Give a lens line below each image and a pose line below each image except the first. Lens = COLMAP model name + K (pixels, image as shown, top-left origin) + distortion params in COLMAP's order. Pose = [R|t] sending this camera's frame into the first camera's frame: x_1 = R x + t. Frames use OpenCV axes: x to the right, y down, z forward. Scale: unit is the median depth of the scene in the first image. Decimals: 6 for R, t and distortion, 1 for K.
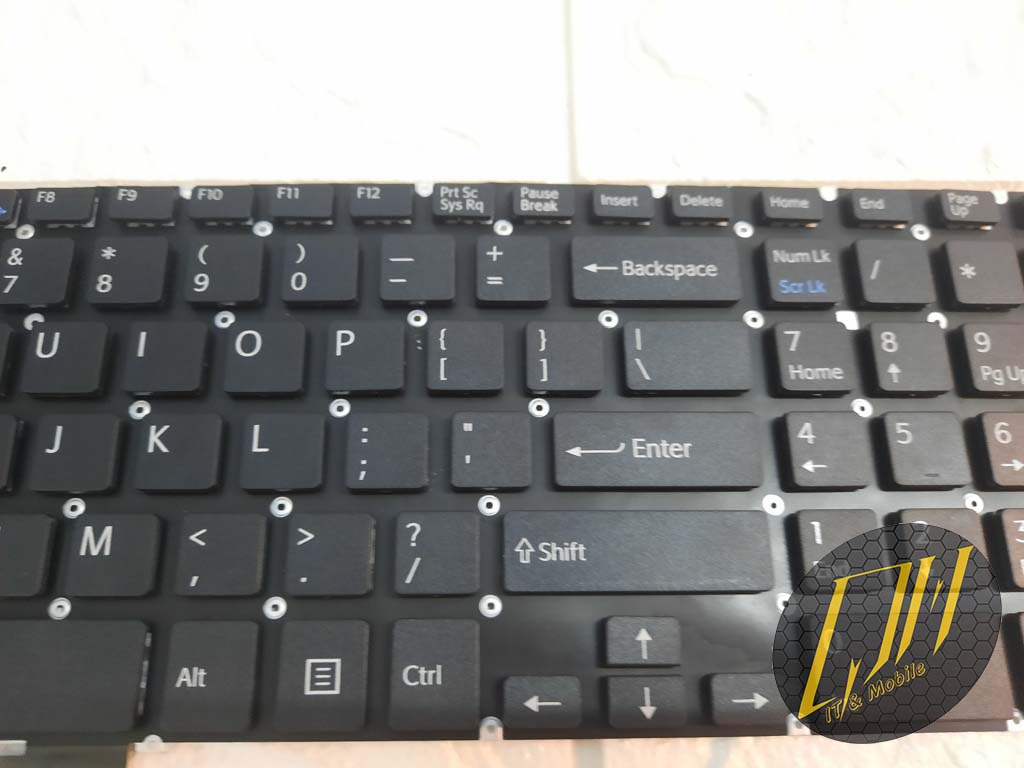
lens RADIAL K [[740.5, 0, 504.5], [0, 740.5, 390.9], [0, 0, 1]] dist [0.007631, -0.035083]
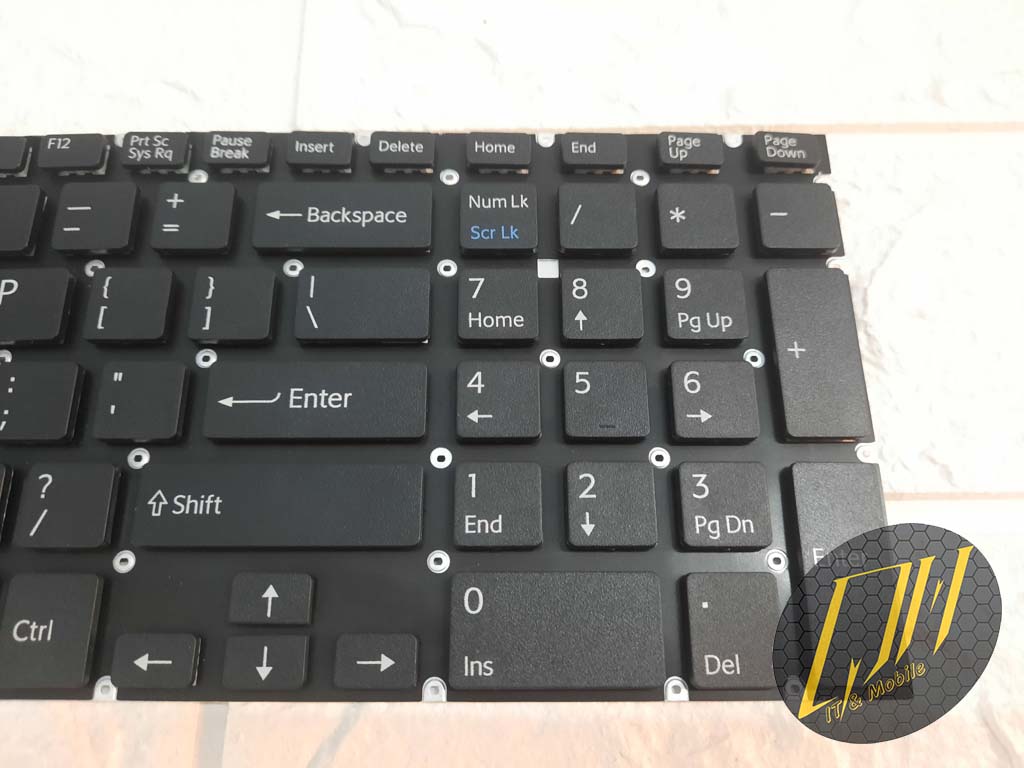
lens RADIAL K [[740.5, 0, 501.7], [0, 740.5, 374.8], [0, 0, 1]] dist [0.007631, -0.035083]
pose [[0.999555, -0.003804, -0.029578, 0.460453], [0.003075, 0.999691, -0.024662, 0.069619], [0.029663, 0.024561, 0.999258, 0.053101]]
